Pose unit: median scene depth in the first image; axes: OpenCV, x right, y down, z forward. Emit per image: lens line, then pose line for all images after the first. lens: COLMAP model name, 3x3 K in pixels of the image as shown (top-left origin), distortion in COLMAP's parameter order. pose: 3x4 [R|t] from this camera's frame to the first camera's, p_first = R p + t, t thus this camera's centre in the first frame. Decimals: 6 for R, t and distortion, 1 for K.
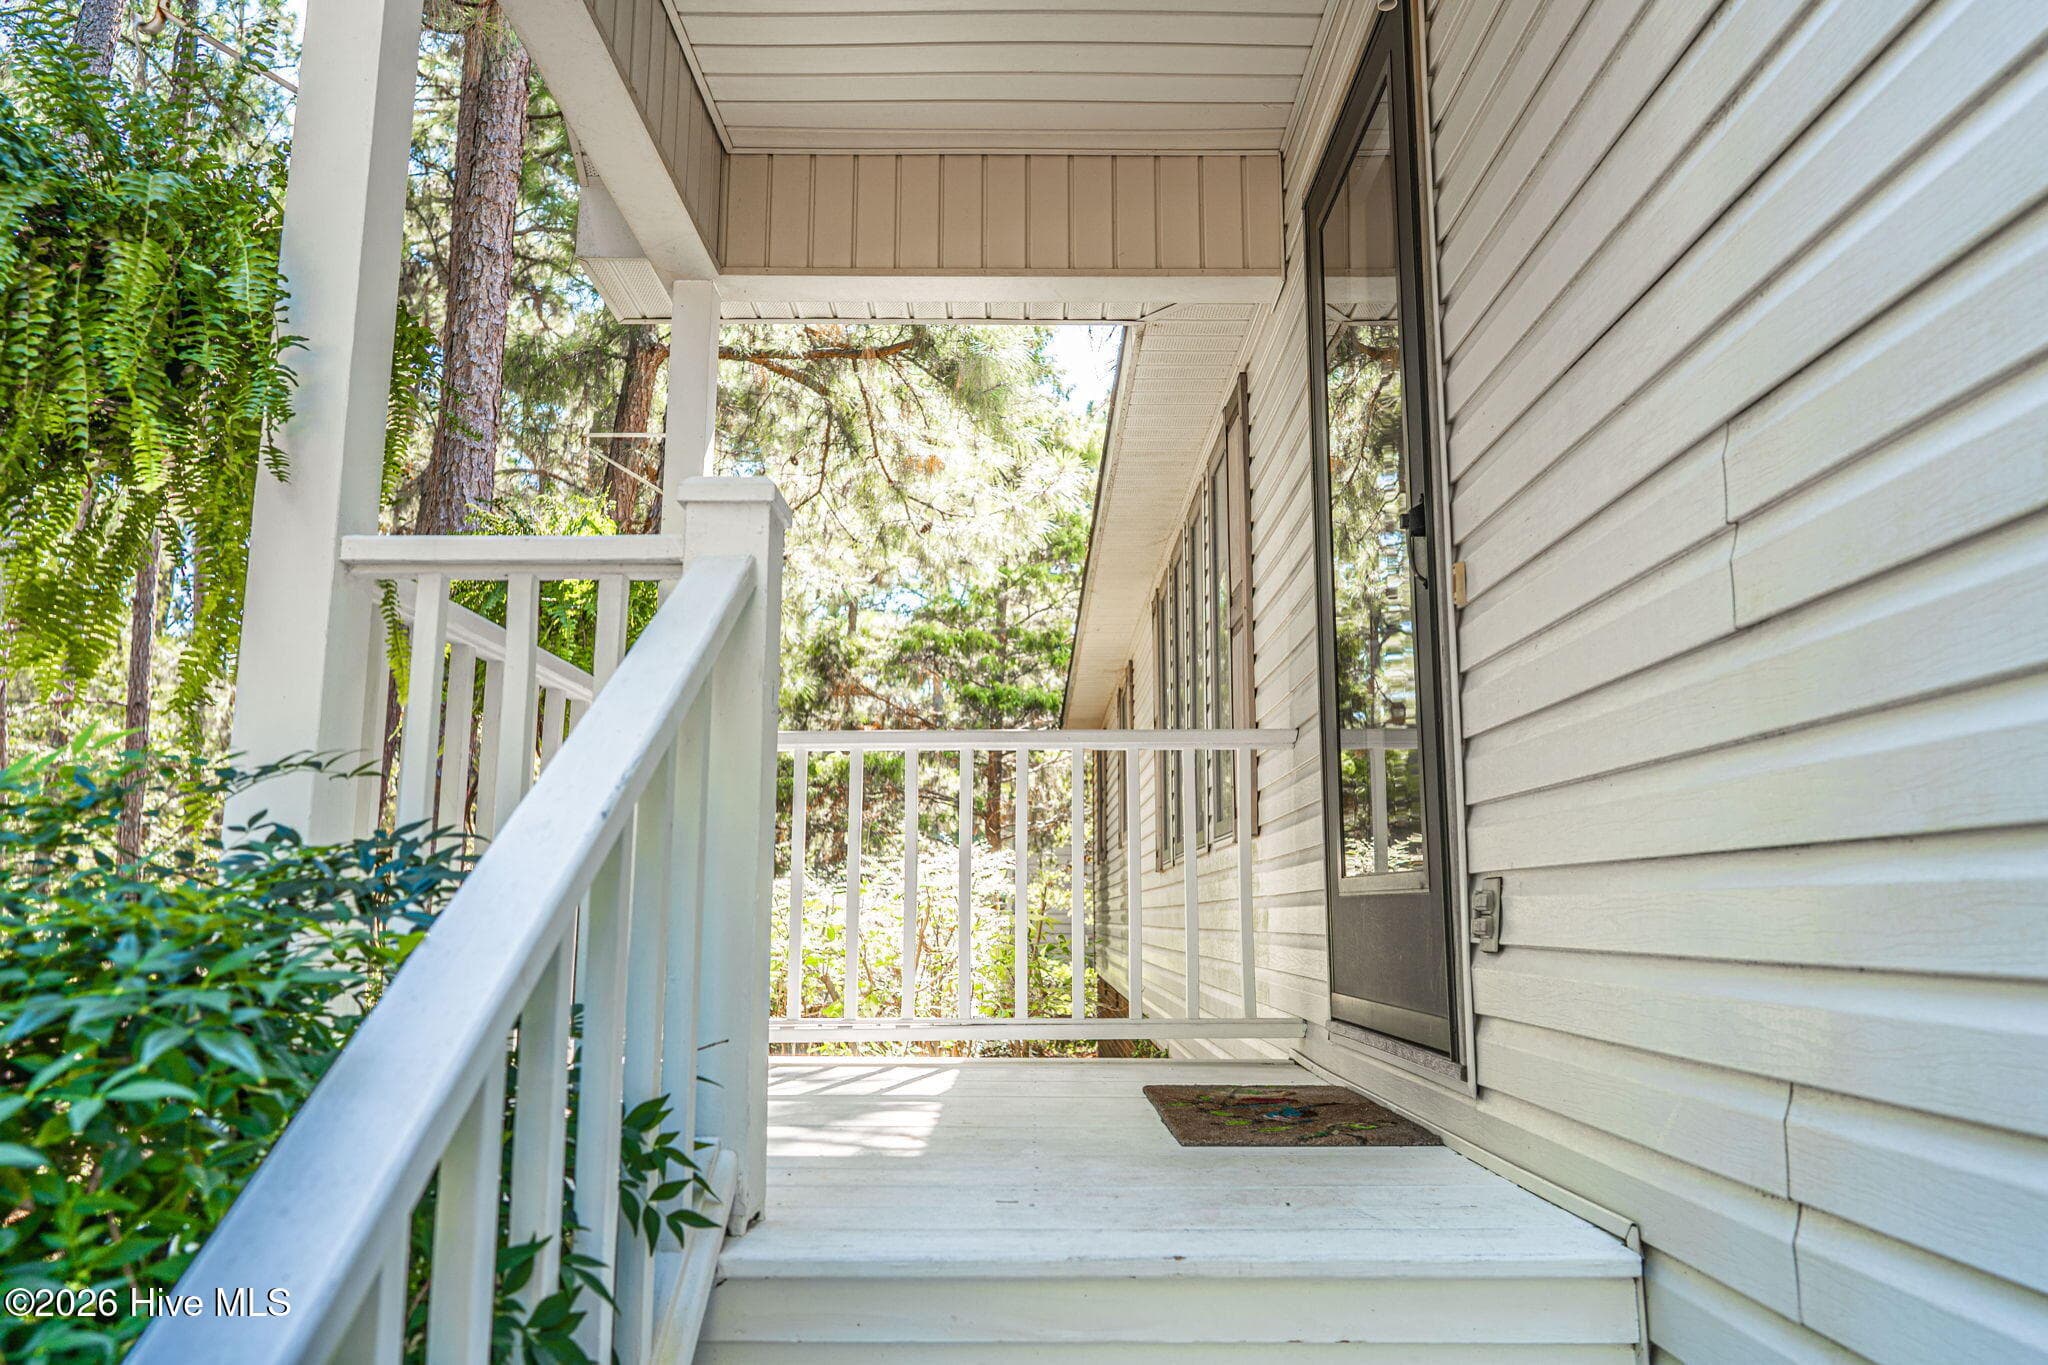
lens RADIAL K [[1400.7, 0, 1024.0], [0, 1400.7, 682.5], [0, 0, 1]] dist [-0.005597, -0.001572]
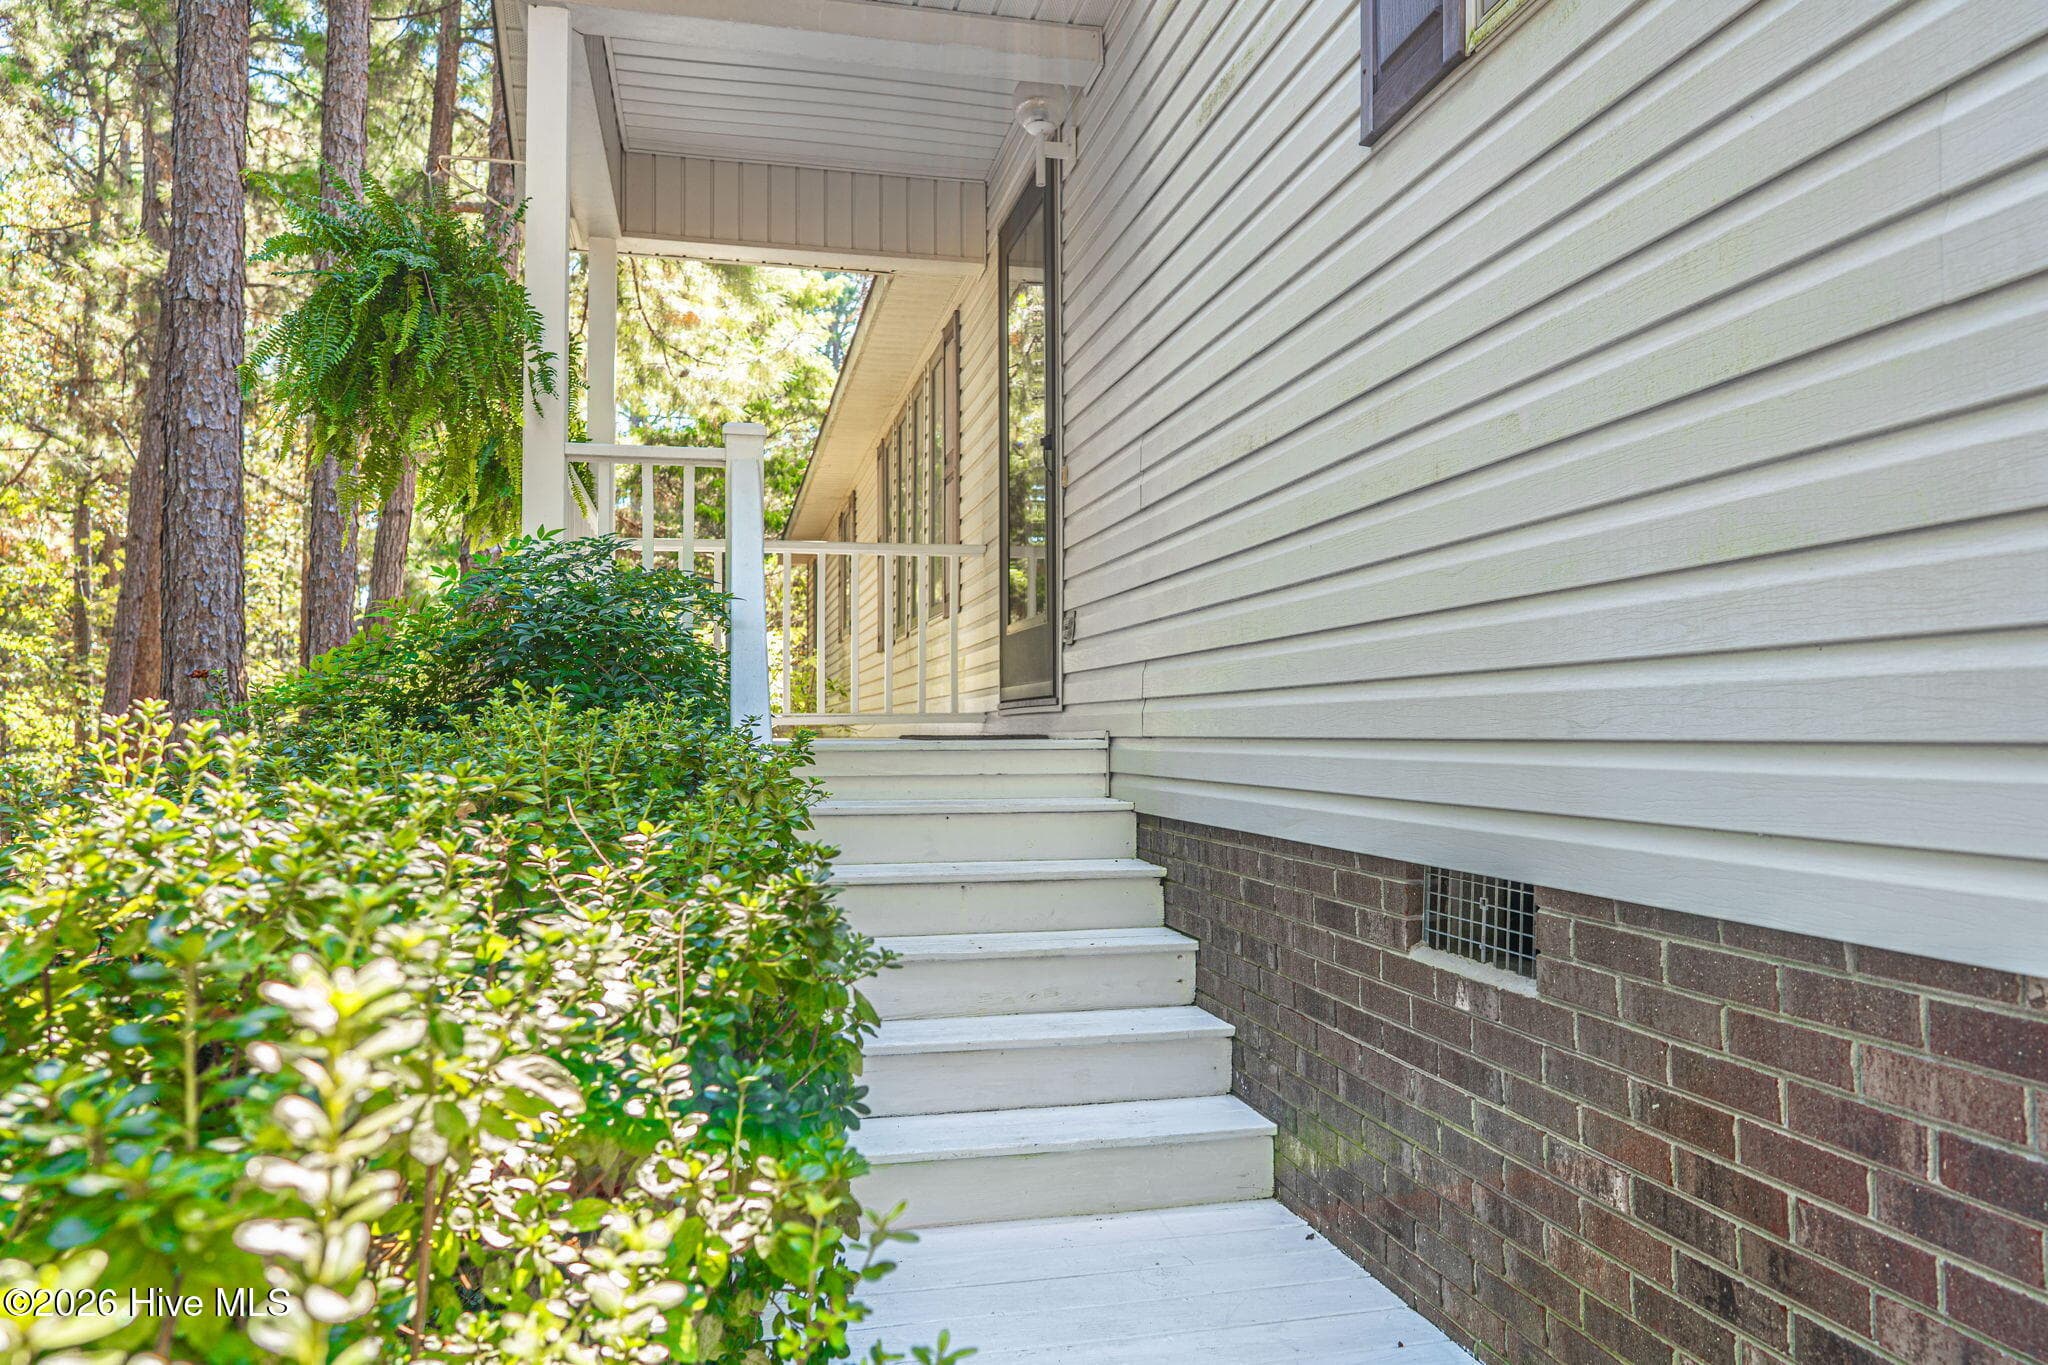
lens RADIAL K [[1400.7, 0, 1024.0], [0, 1400.7, 682.5], [0, 0, 1]] dist [-0.005597, -0.001572]
pose [[0.974828, 0.002399, 0.222947, -0.108728], [-0.030759, 0.991828, 0.123817, -0.010316], [-0.220828, -0.127557, 0.966935, -0.528907]]
